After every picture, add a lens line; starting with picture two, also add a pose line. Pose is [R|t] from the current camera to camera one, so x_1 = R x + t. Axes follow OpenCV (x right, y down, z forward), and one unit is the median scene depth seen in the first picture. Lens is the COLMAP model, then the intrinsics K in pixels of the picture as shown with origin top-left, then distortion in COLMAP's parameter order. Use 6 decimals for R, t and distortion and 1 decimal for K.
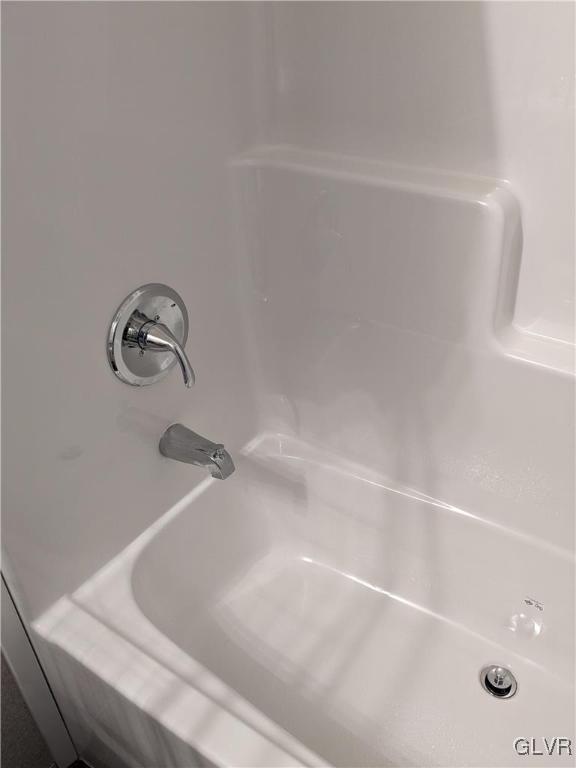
lens RADIAL K [[605.2, 0, 297.8], [0, 605.2, 397.9], [0, 0, 1]] dist [0.055118, -0.089770]
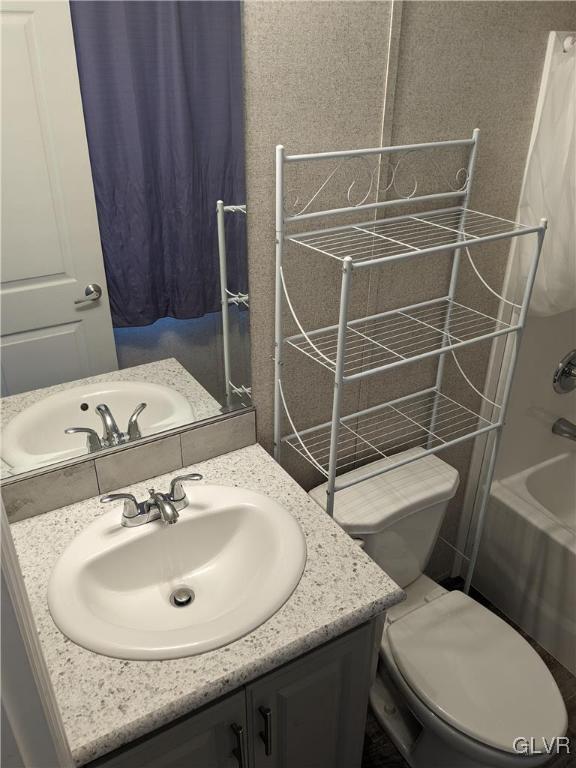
lens RADIAL K [[605.2, 0, 276.9], [0, 605.2, 382.5], [0, 0, 1]] dist [0.055118, -0.089770]
pose [[0.899311, 0.224101, -0.375525, -0.303608], [-0.267955, 0.961015, -0.068198, 0.301939], [0.345602, 0.161955, 0.924300, -1.112639]]
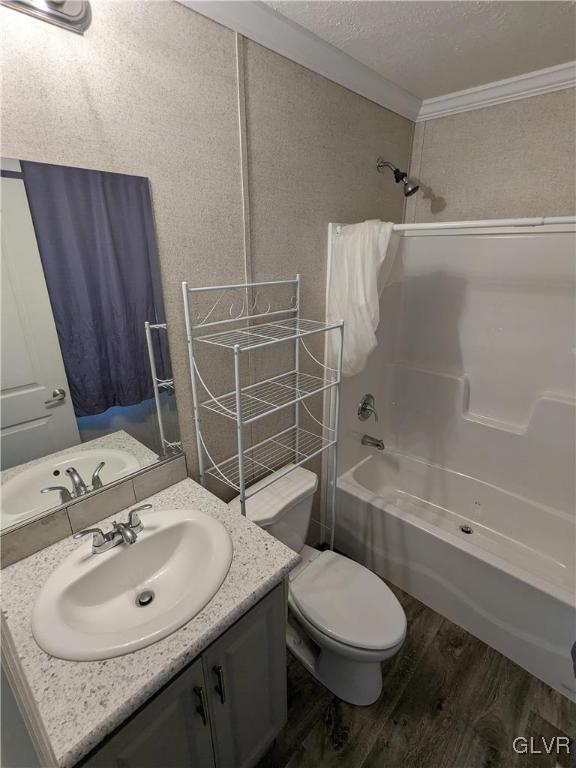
lens RADIAL K [[363.8, 0, 288.6], [0, 363.8, 383.7], [0, 0, 1]] dist [-0.005090, 0.004094]
pose [[0.987217, 0.065661, -0.145230, -0.337790], [-0.102301, 0.959775, -0.261470, 0.333584], [0.122220, 0.272985, 0.954223, -1.050592]]
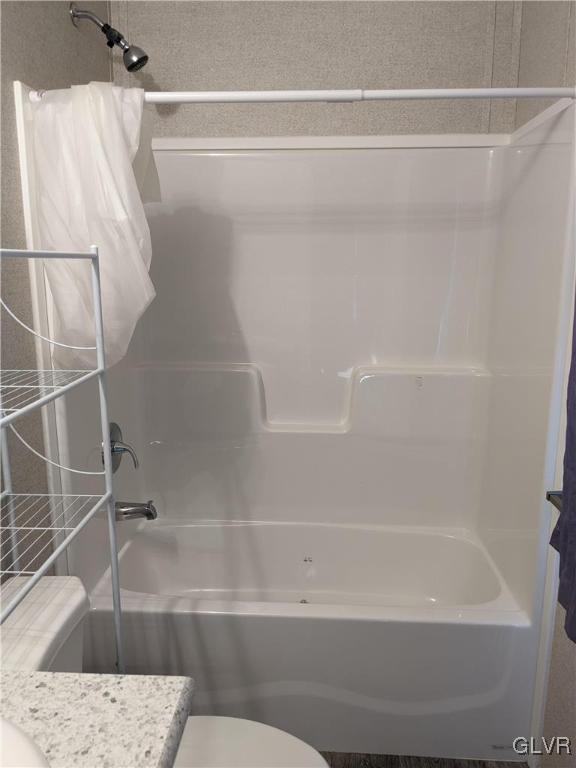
lens RADIAL K [[605.2, 0, 286.7], [0, 605.2, 384.2], [0, 0, 1]] dist [0.055118, -0.089770]
pose [[0.863883, -0.090543, 0.495488, -0.608320], [0.283904, 0.900091, -0.330507, 0.455185], [-0.416059, 0.426190, 0.803279, -0.816188]]
